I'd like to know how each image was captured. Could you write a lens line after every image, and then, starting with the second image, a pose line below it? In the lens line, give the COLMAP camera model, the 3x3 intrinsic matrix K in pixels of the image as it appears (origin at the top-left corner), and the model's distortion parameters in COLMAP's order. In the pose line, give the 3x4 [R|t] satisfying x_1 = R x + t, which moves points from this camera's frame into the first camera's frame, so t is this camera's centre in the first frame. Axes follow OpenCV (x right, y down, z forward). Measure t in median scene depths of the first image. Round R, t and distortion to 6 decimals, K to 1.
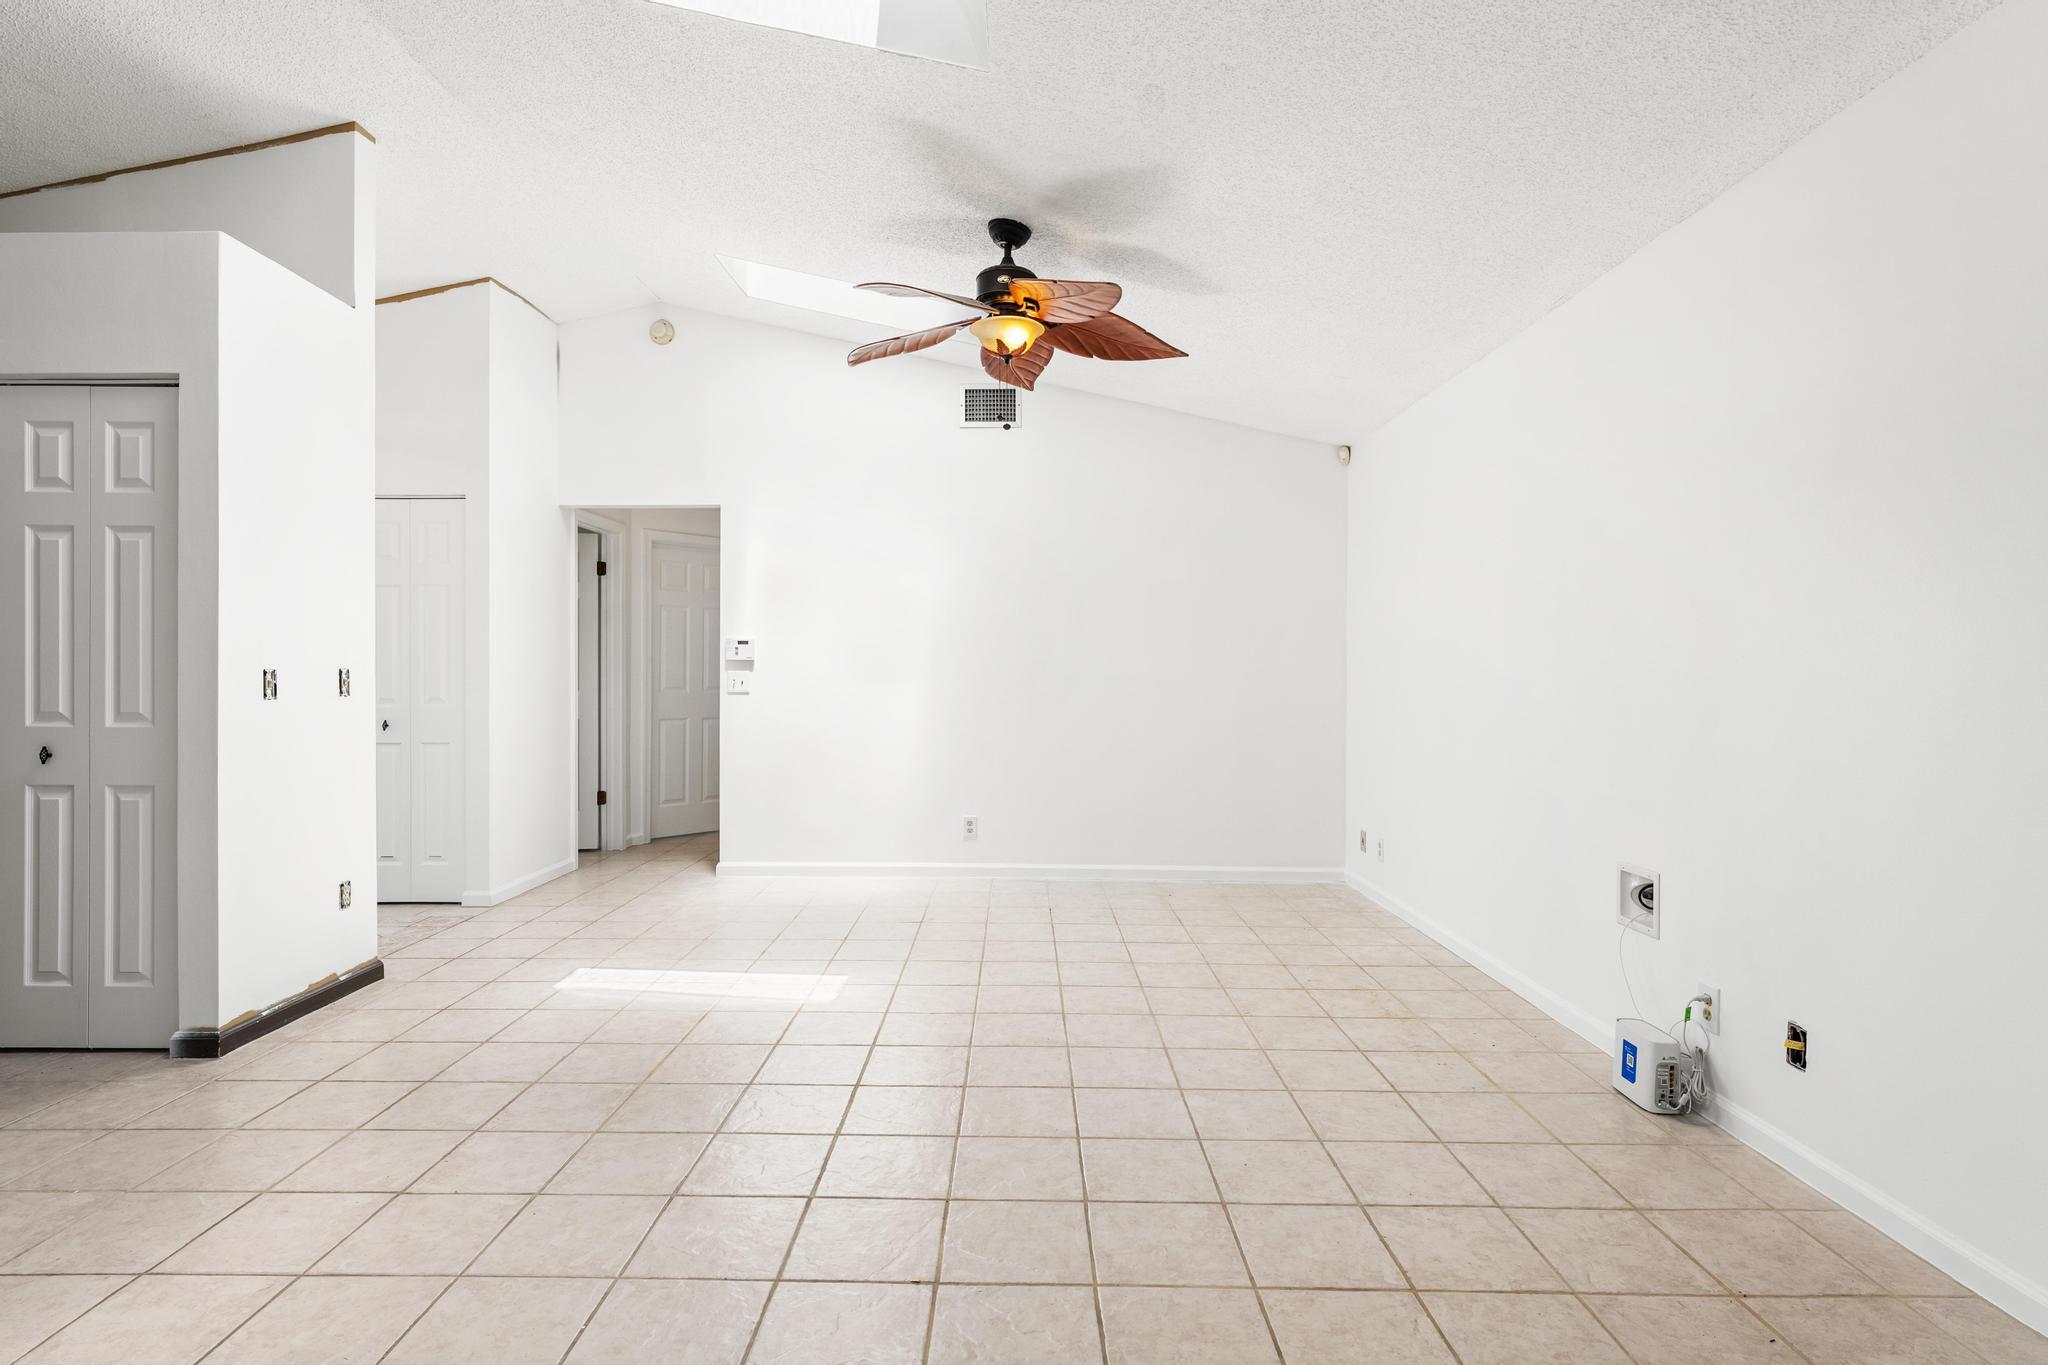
lens RADIAL K [[1006.8, 0, 1023.0], [0, 1006.8, 679.3], [0, 0, 1]] dist [-0.000694, -0.000624]
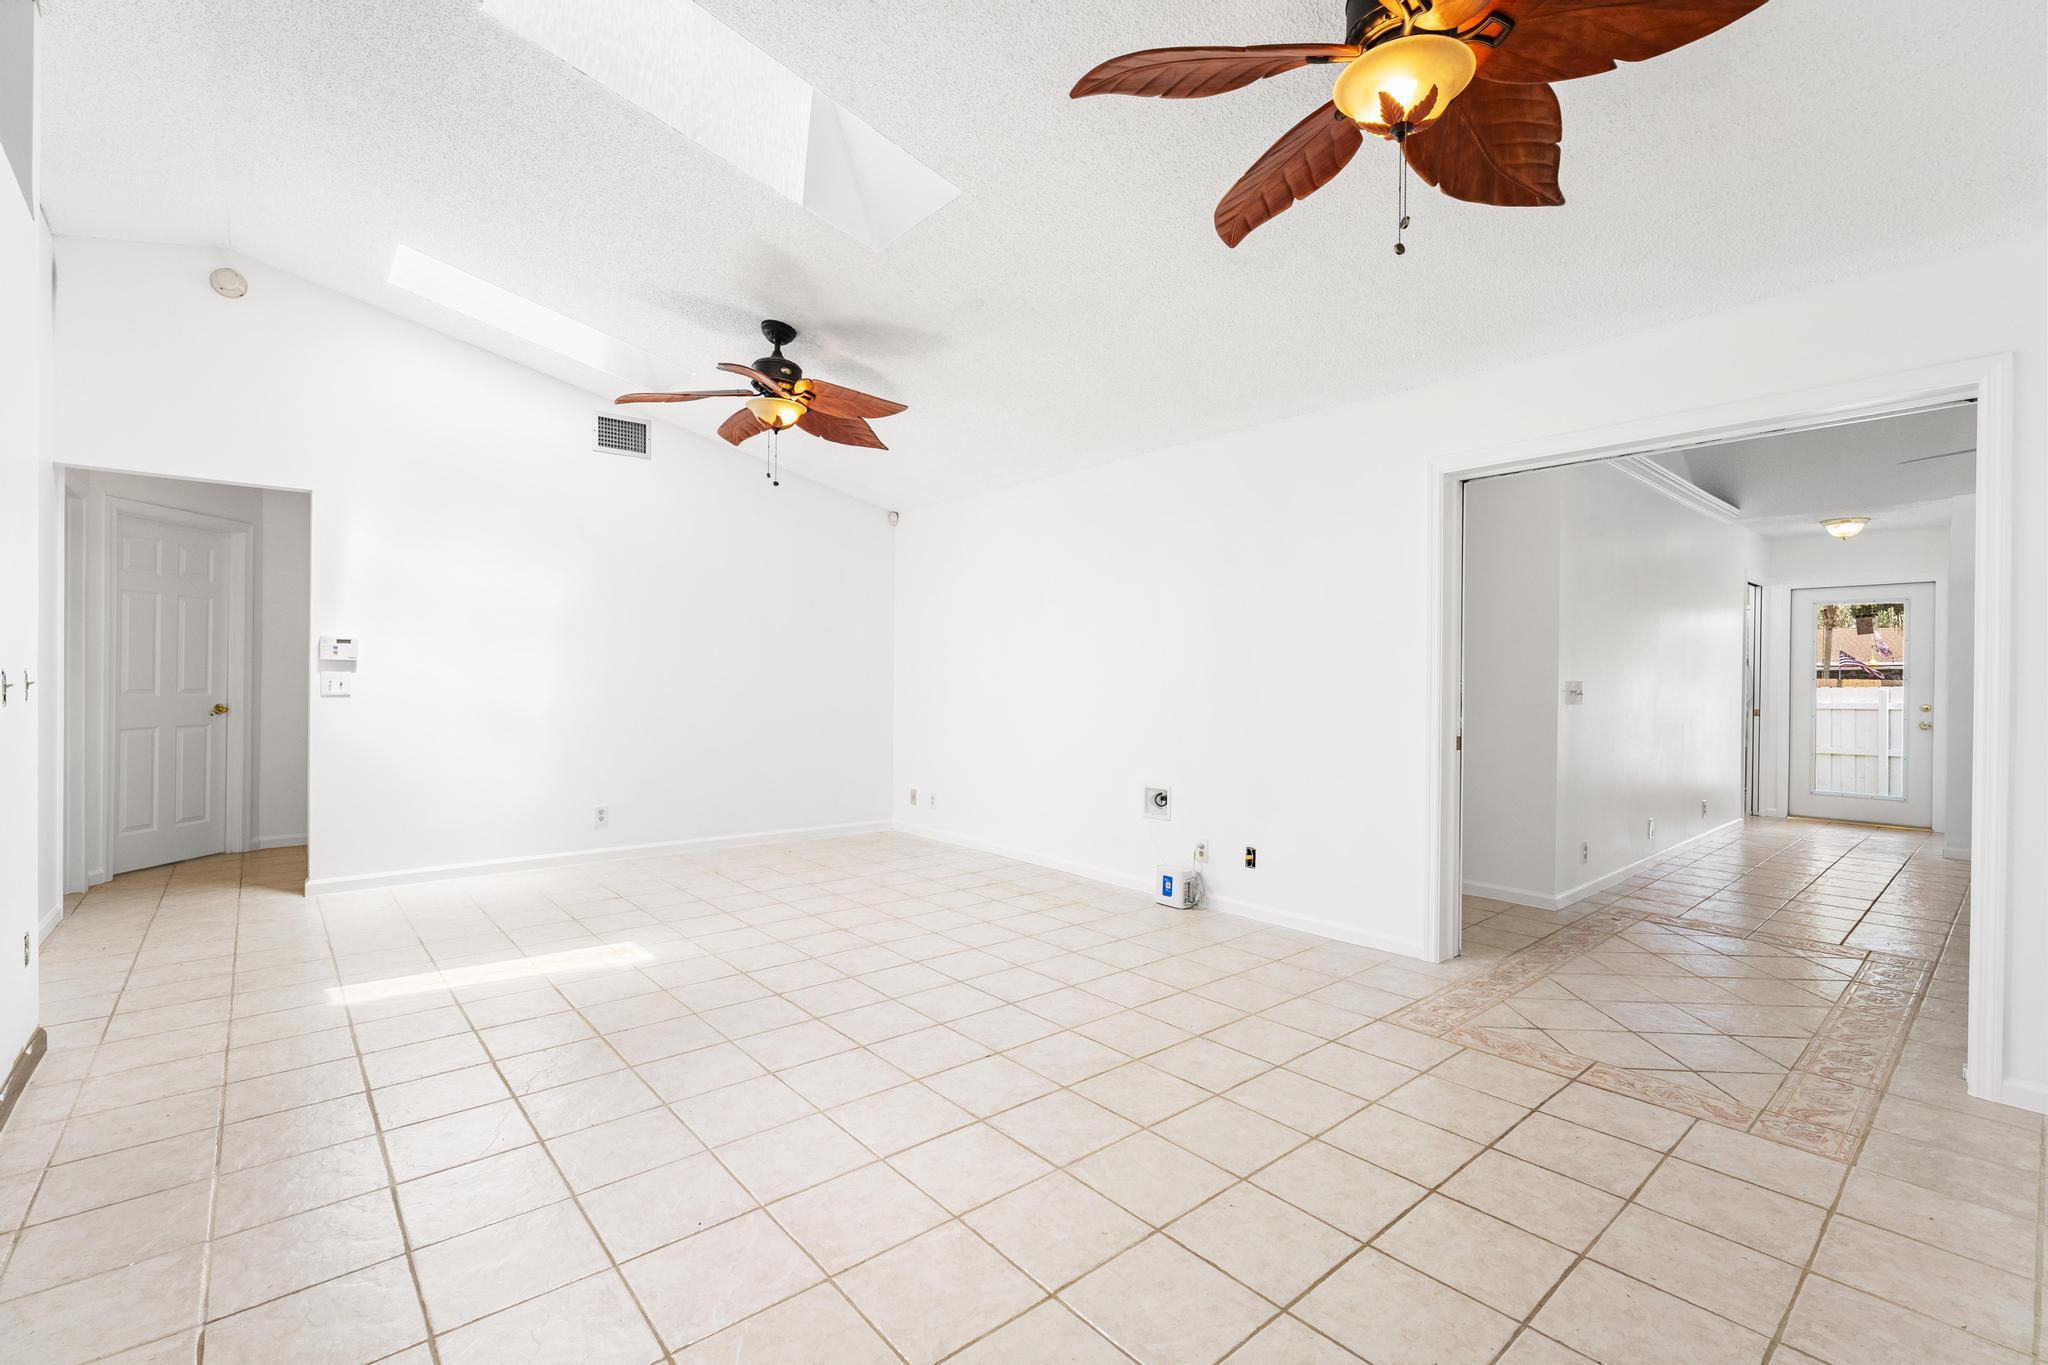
lens RADIAL K [[897.3, 0, 1029.6], [0, 897.3, 680.1], [0, 0, 1]] dist [-0.000283, -0.000143]
pose [[0.751944, 0.001701, 0.659224, -0.523825], [-0.002020, 0.999998, -0.000276, -0.002477], [-0.659223, -0.001124, 0.751946, -0.066113]]
